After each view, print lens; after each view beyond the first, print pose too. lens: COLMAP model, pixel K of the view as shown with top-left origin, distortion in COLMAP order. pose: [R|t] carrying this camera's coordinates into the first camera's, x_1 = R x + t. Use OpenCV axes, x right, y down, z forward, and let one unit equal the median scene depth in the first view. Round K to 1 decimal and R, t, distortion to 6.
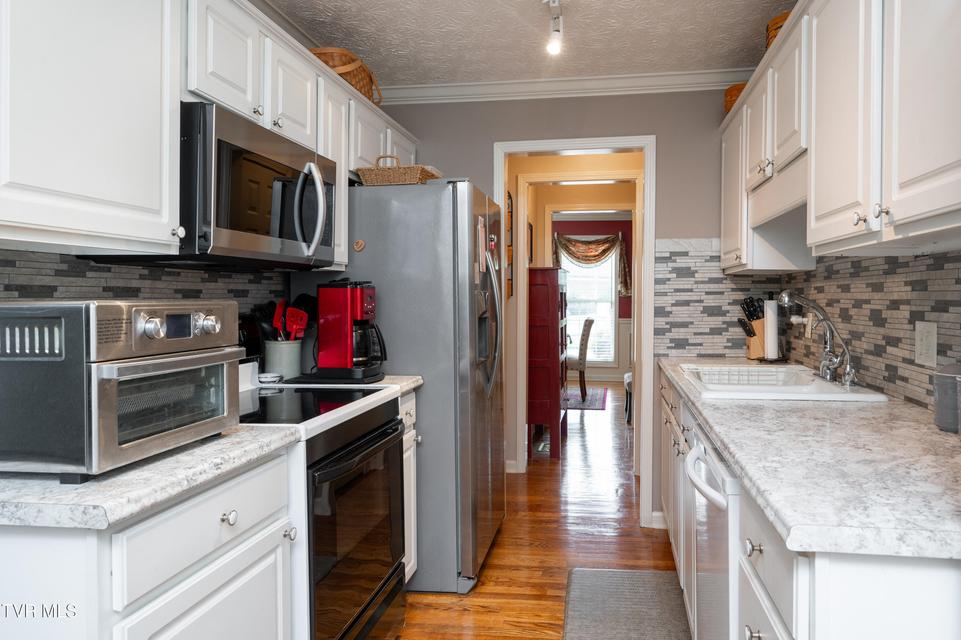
lens RADIAL K [[1093.1, 0, 481.0], [0, 1093.1, 303.8], [0, 0, 1]] dist [0.079503, 0.008288]
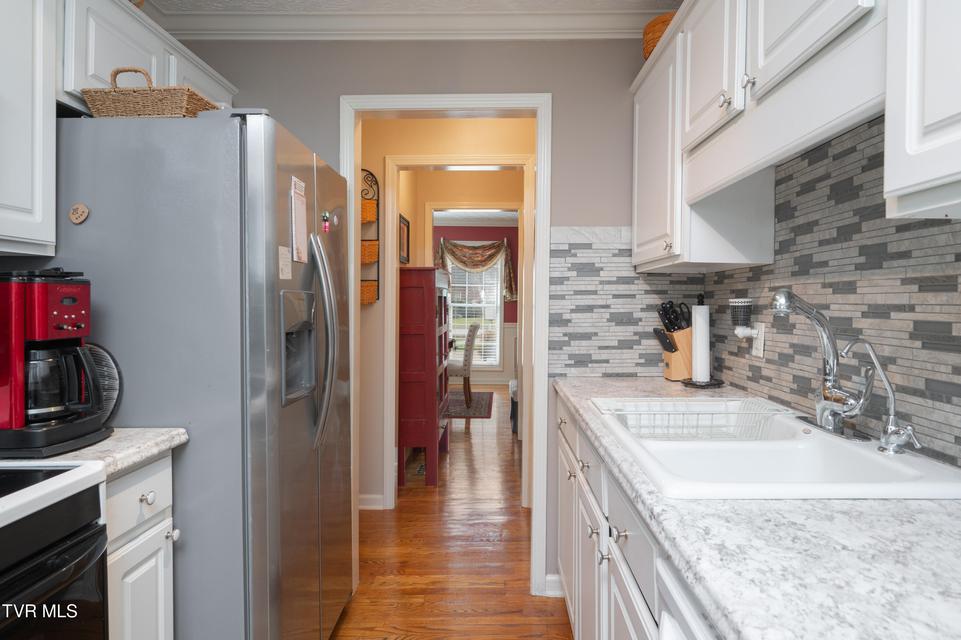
lens RADIAL K [[560.1, 0, 480.5], [0, 560.1, 320.0], [0, 0, 1]] dist [0.001258, -0.000066]
pose [[0.996437, -0.001216, 0.084329, 0.075489], [-0.000832, 0.999706, 0.024251, -0.002260], [-0.084334, -0.024235, 0.996143, 0.605269]]
